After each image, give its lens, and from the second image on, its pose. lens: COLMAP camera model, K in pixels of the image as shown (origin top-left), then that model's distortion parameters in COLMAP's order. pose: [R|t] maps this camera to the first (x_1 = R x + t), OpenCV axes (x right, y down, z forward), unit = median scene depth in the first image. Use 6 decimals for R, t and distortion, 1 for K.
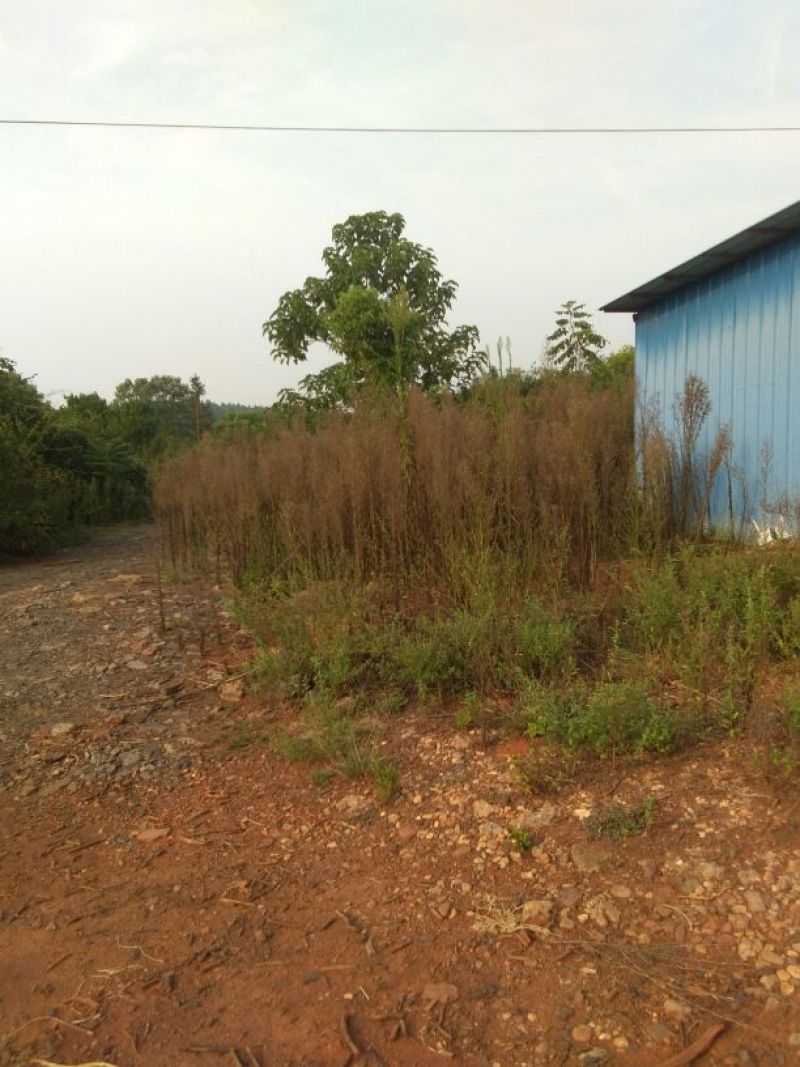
lens RADIAL K [[773.0, 0, 400.9], [0, 773.0, 534.8], [0, 0, 1]] dist [0.006438, 0.002365]
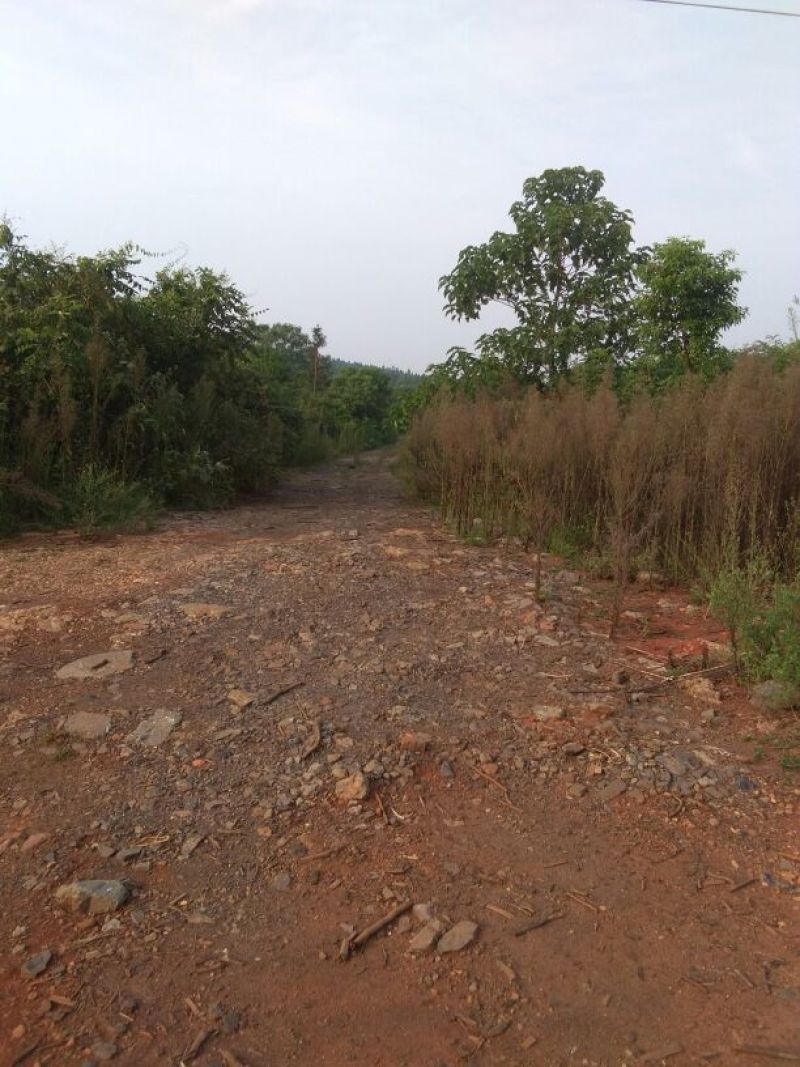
lens RADIAL K [[773.0, 0, 398.9], [0, 773.0, 532.5], [0, 0, 1]] dist [0.006438, 0.002365]
pose [[0.989537, 0.110449, -0.092828, -0.104713], [-0.106618, 0.993269, 0.045273, 0.005322], [0.097204, -0.034903, 0.994652, 0.023843]]
